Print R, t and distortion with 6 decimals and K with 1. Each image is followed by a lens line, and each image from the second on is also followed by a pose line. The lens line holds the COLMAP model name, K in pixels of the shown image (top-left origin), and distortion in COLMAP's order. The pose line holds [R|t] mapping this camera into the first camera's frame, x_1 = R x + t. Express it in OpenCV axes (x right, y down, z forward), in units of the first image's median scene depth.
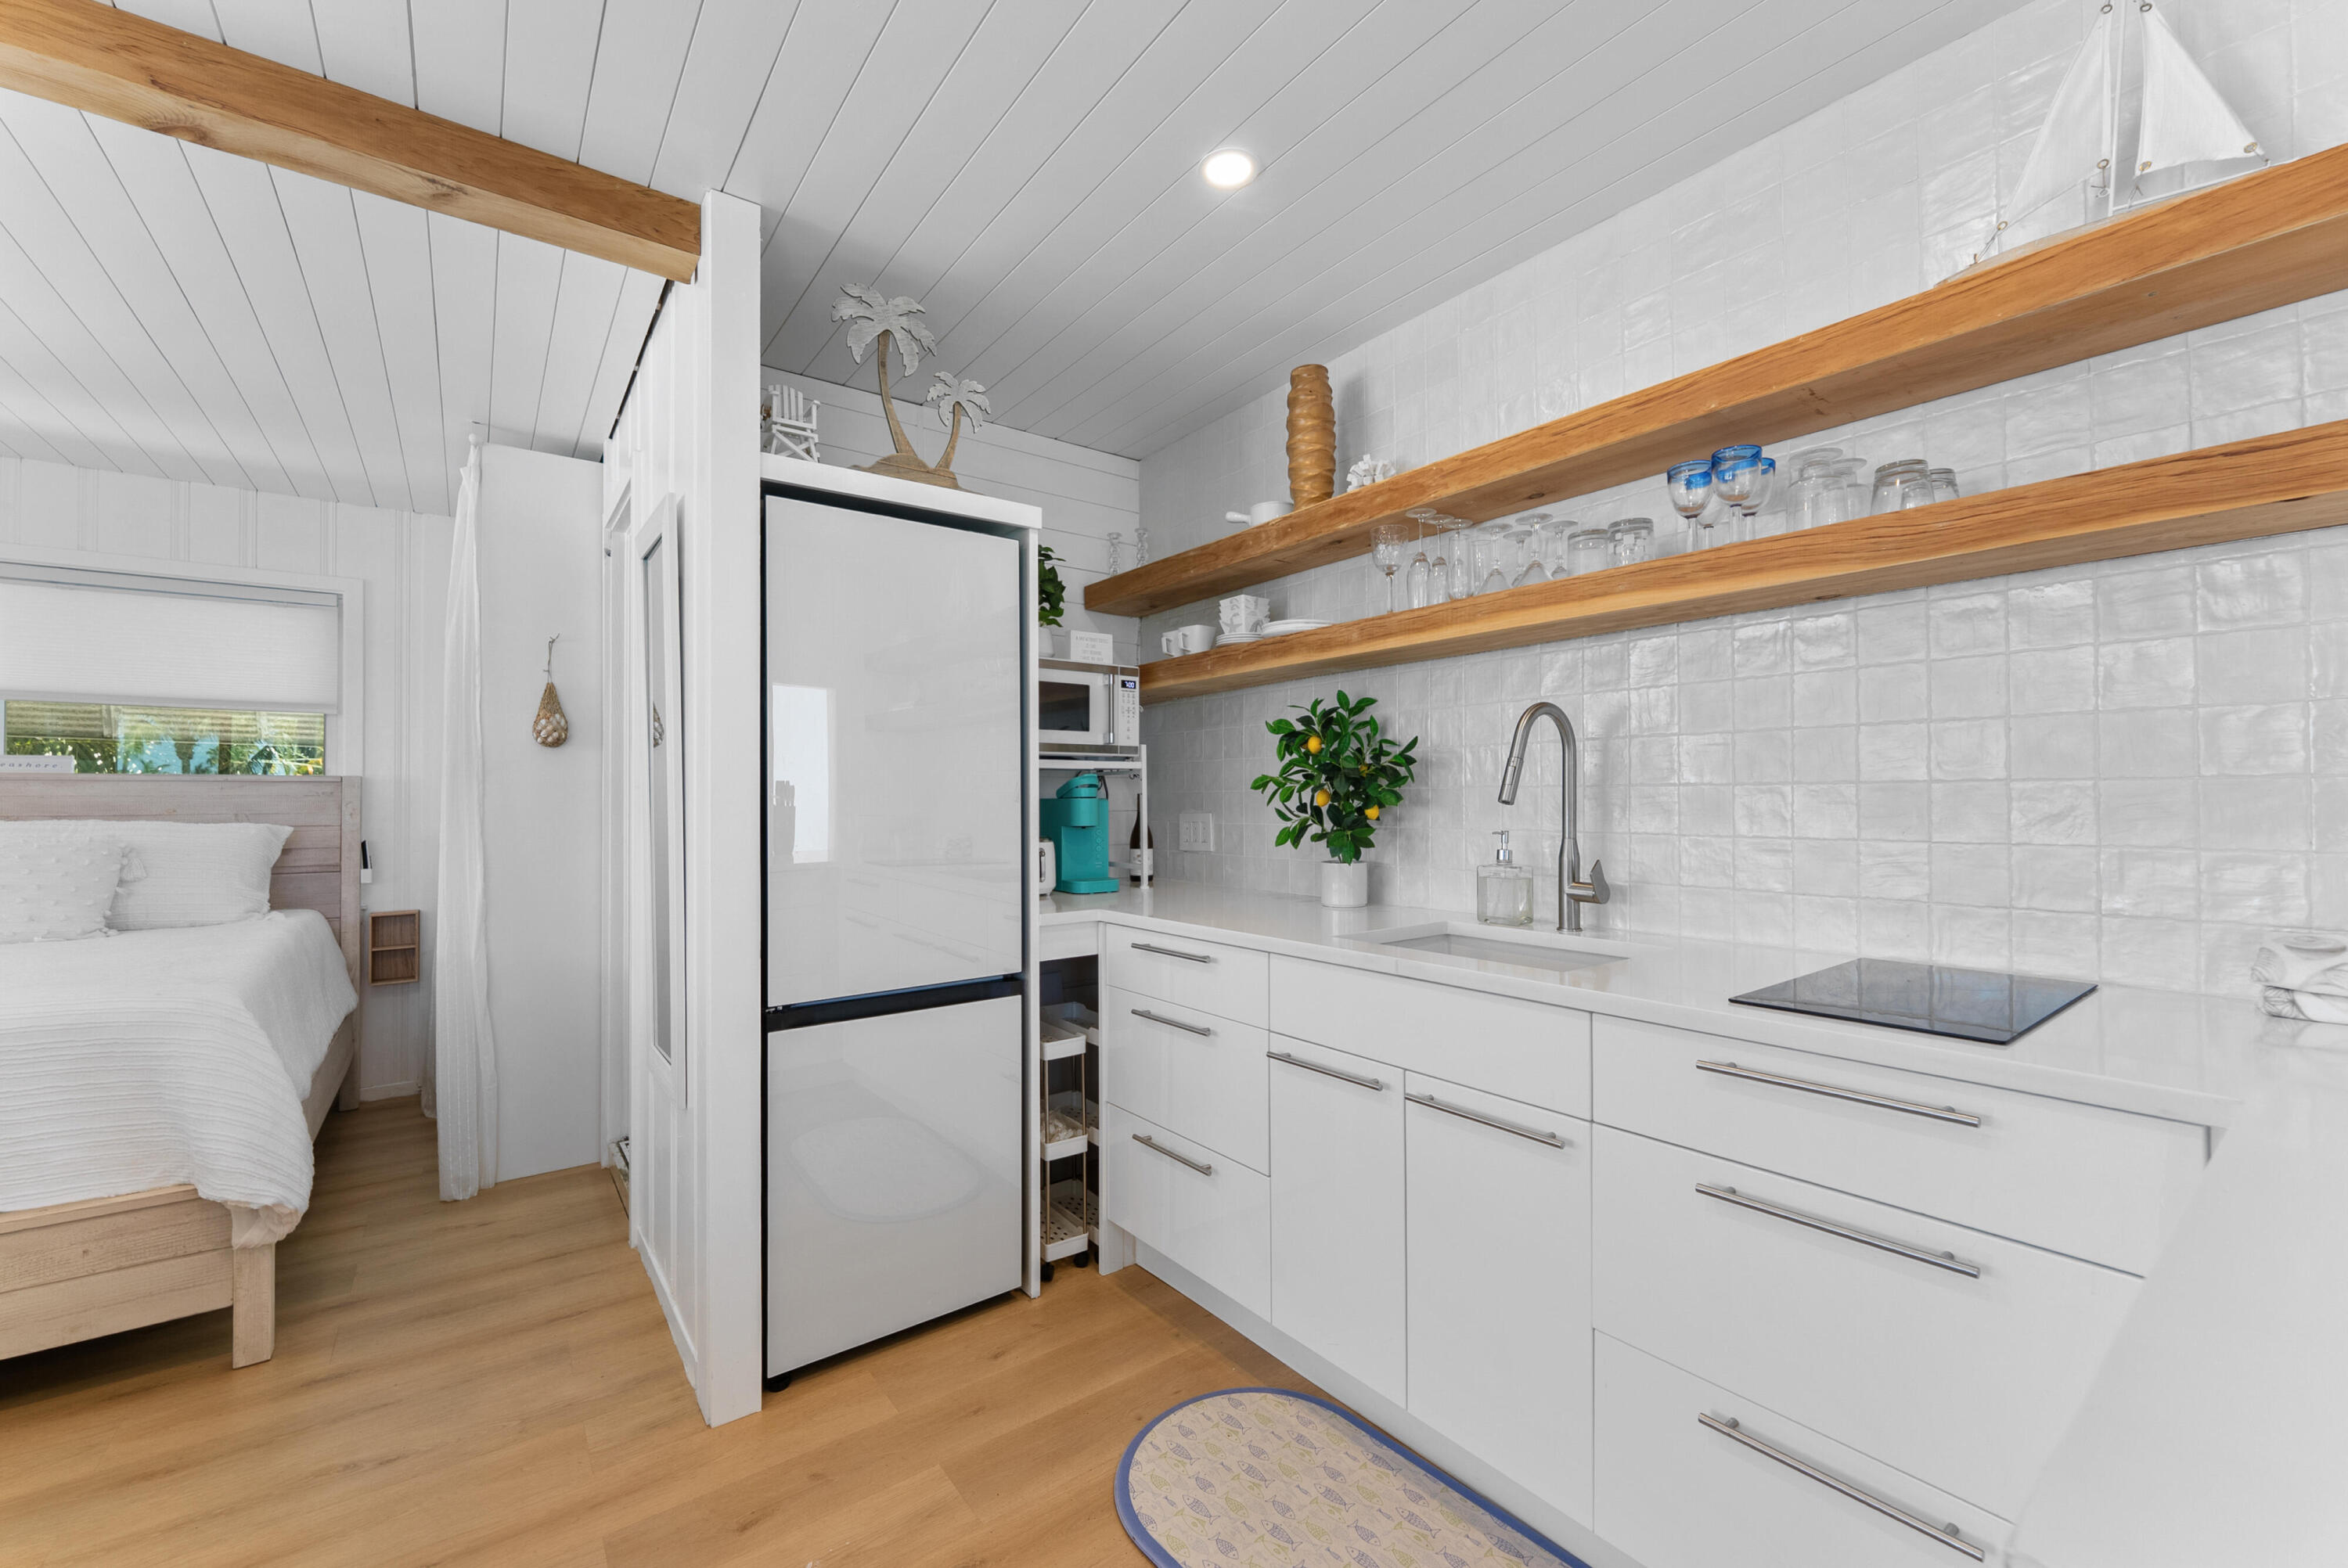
lens RADIAL K [[943.0, 0, 1177.5], [0, 943.0, 785.9], [0, 0, 1]] dist [-0.001662, -0.000186]
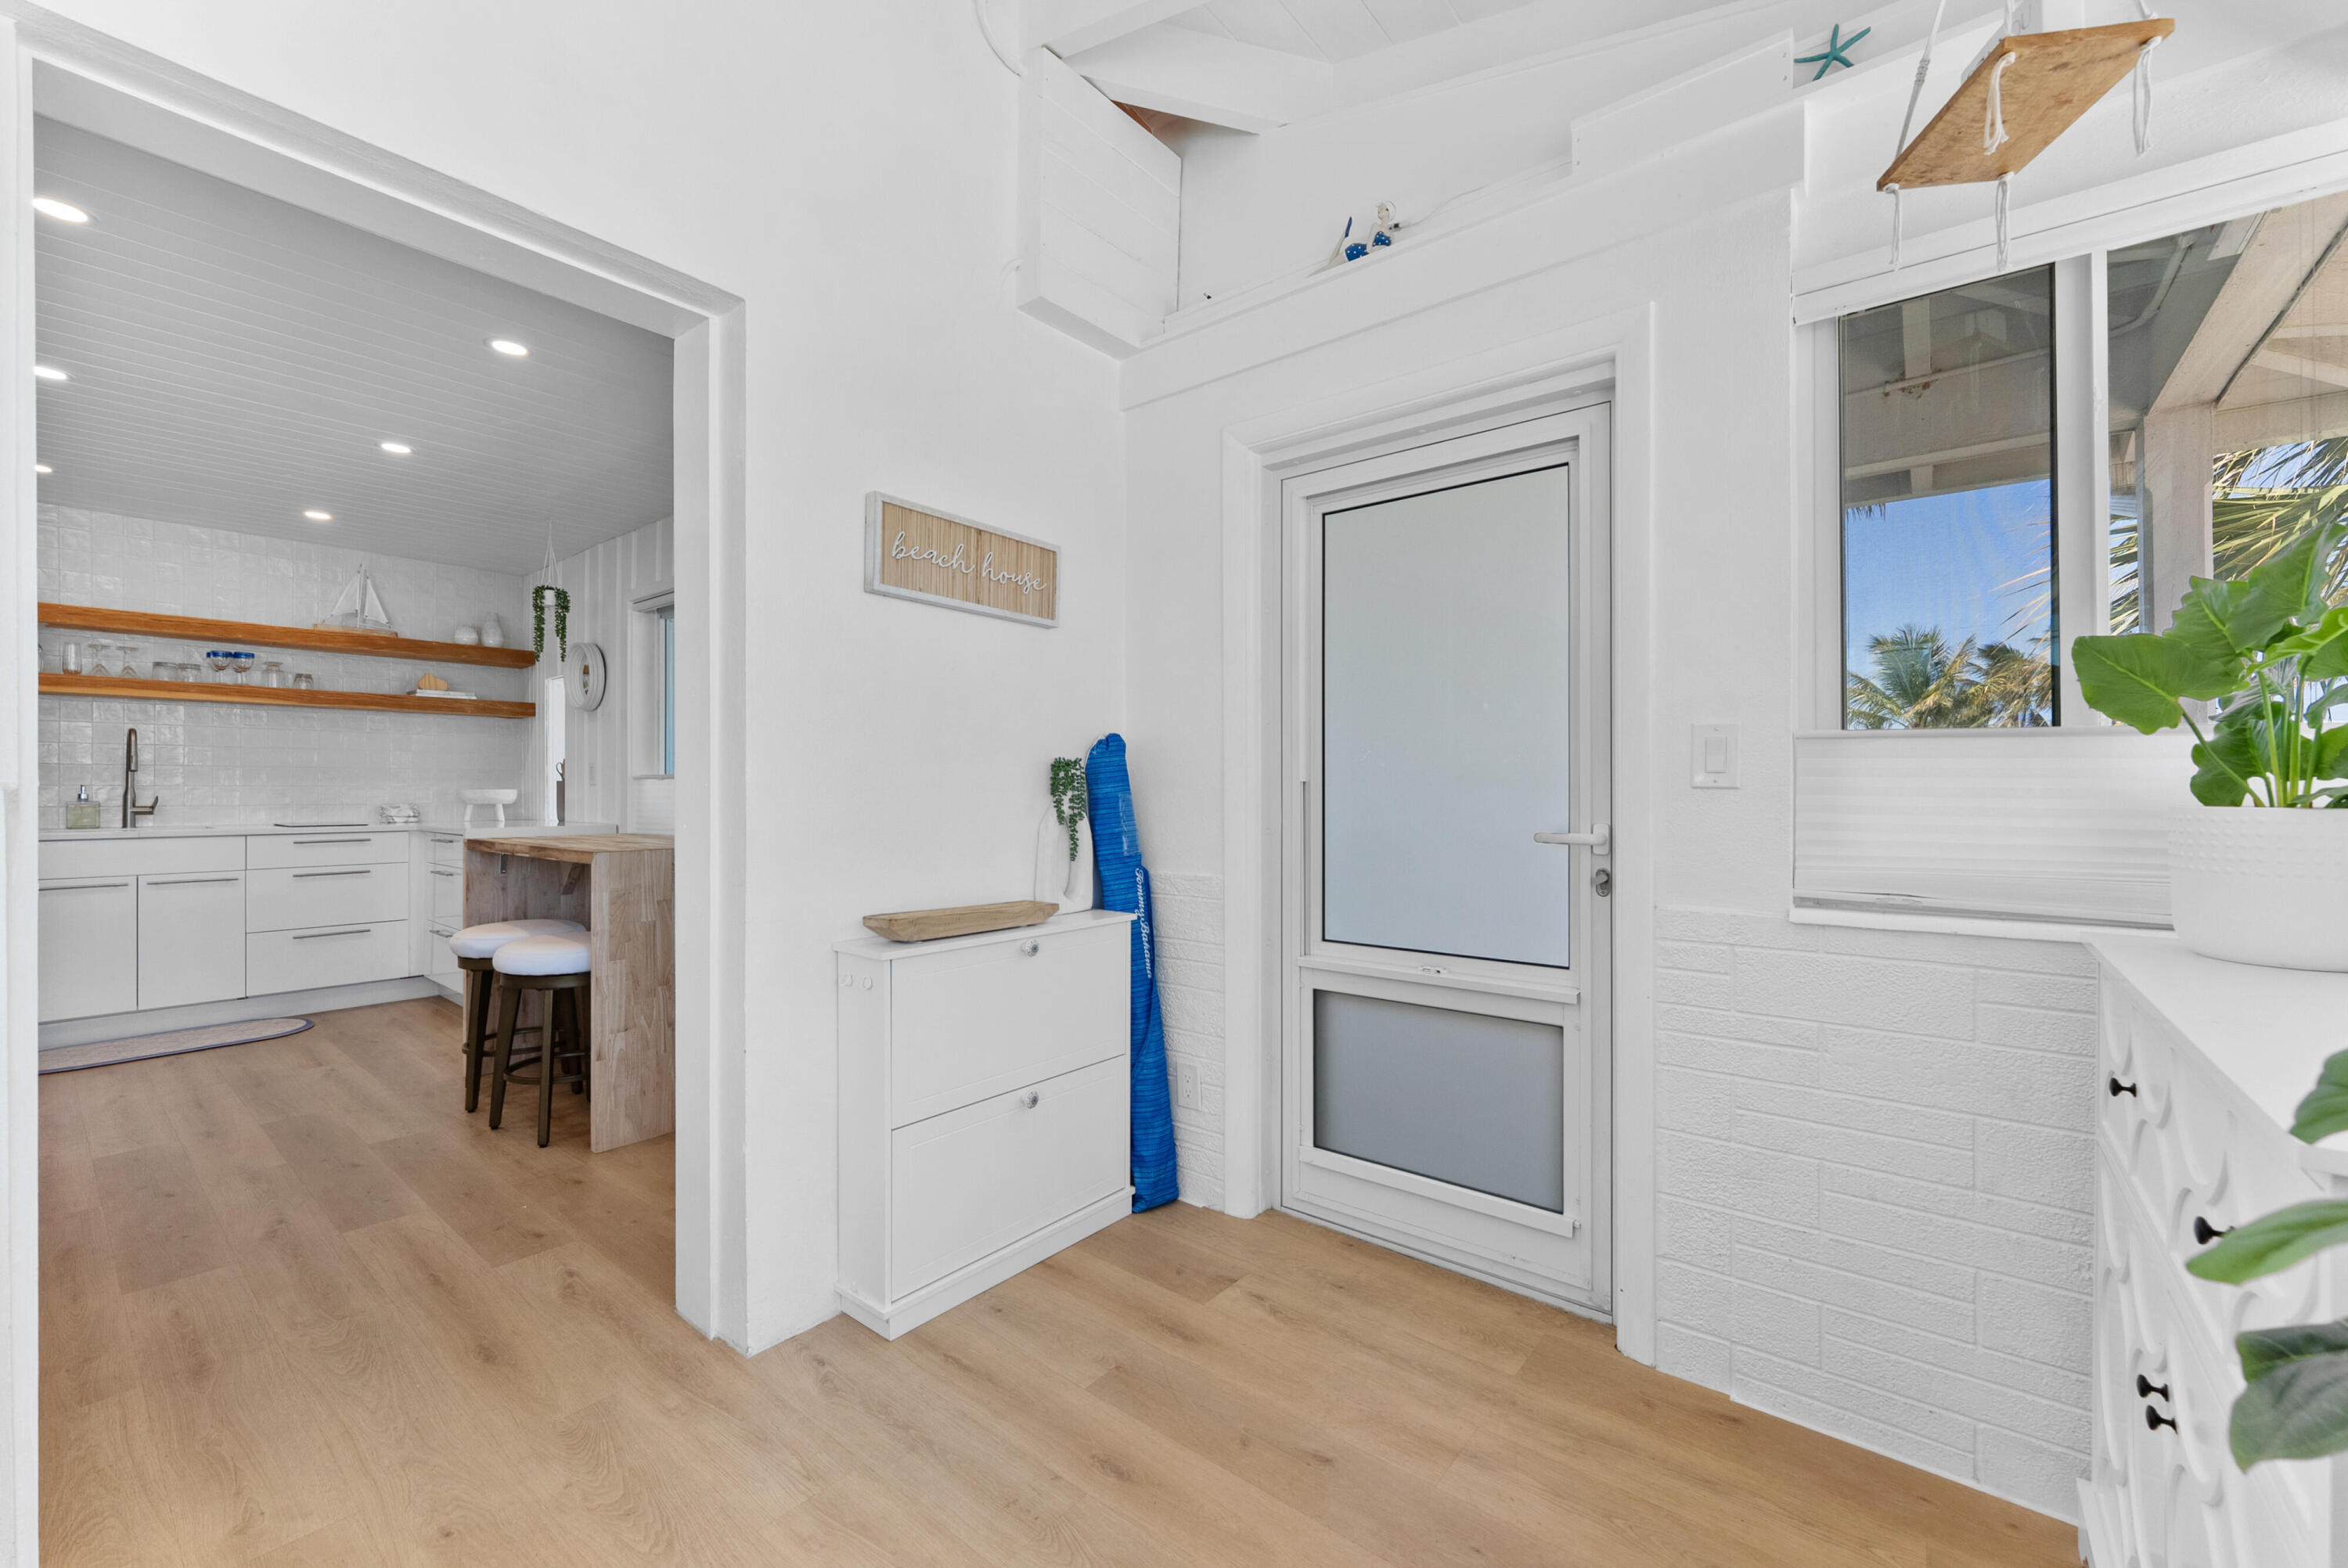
lens RADIAL K [[921.4, 0, 1146.3], [0, 921.4, 788.6], [0, 0, 1]] dist [0.000676, 0.000214]
pose [[-0.233571, 0.007481, 0.972311, -2.043147], [-0.011156, 0.999884, -0.010373, 0.047158], [-0.972276, -0.013270, -0.233460, -0.760900]]
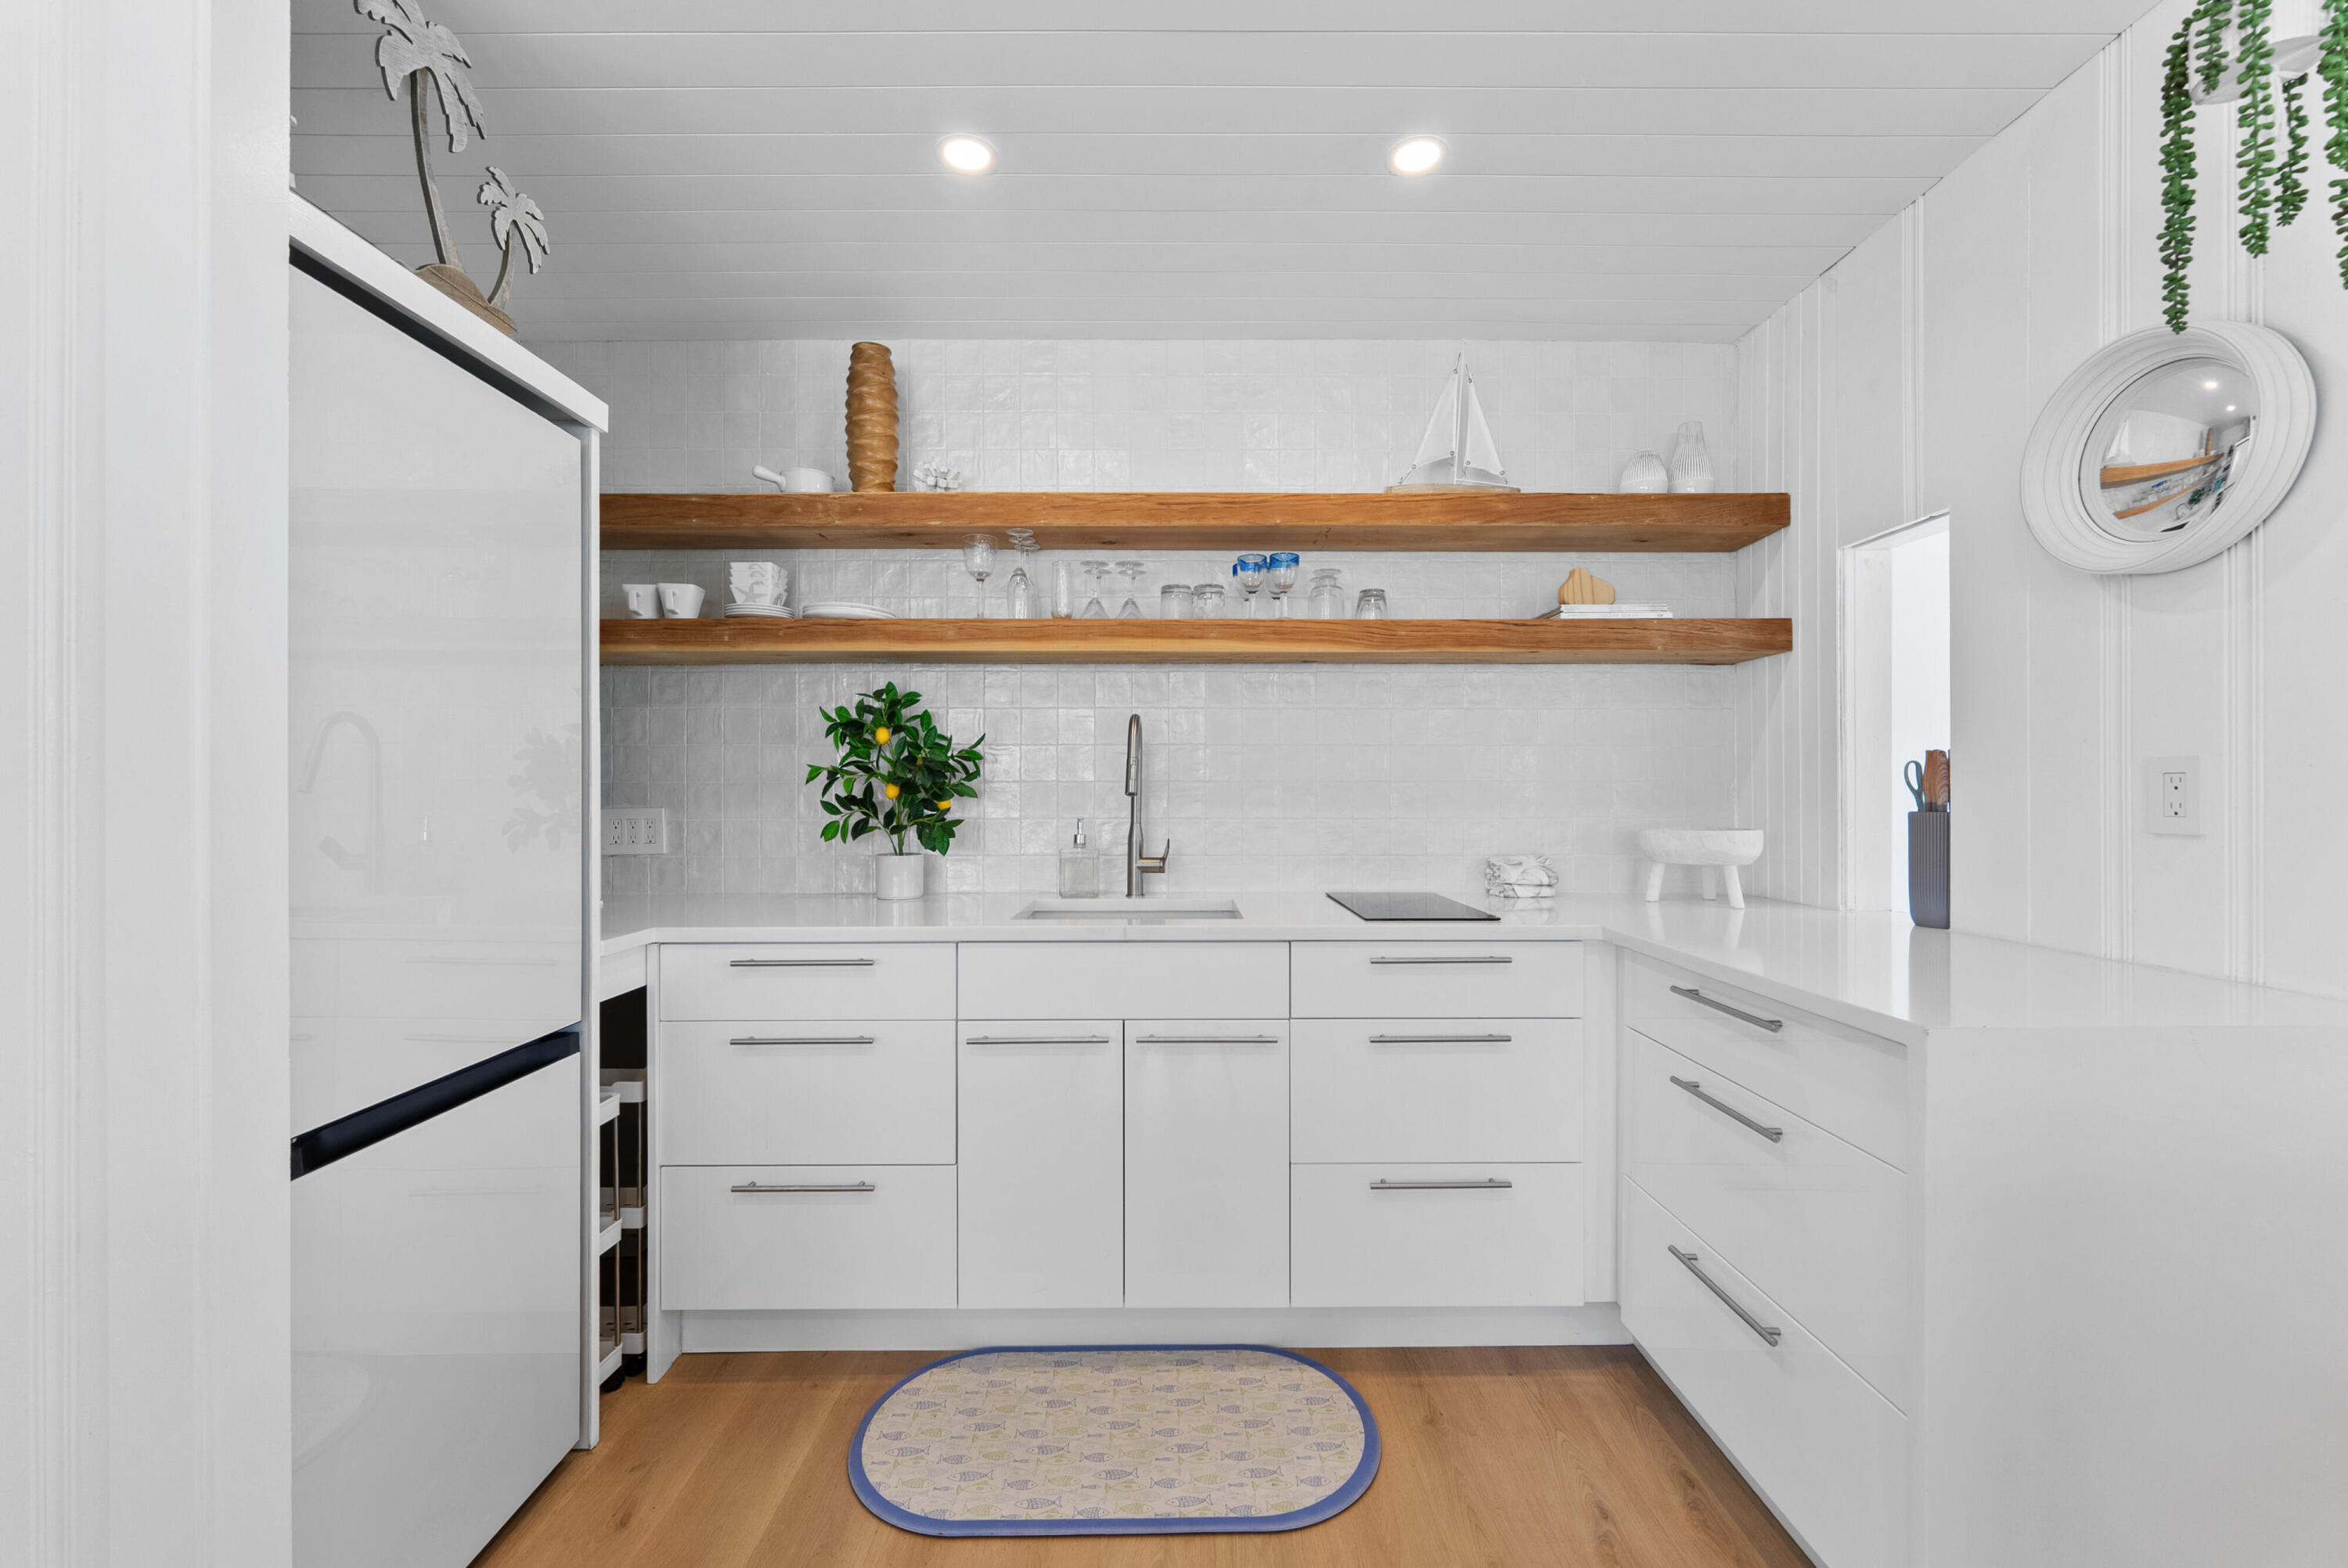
lens RADIAL K [[945.0, 0, 1183.4], [0, 945.0, 790.9], [0, 0, 1]] dist [-0.001201, -0.000166]
pose [[0.595284, 0.004529, 0.803503, -0.492703], [-0.013333, 0.999902, 0.004242, 0.005740], [-0.803405, -0.013238, 0.595286, 0.176864]]
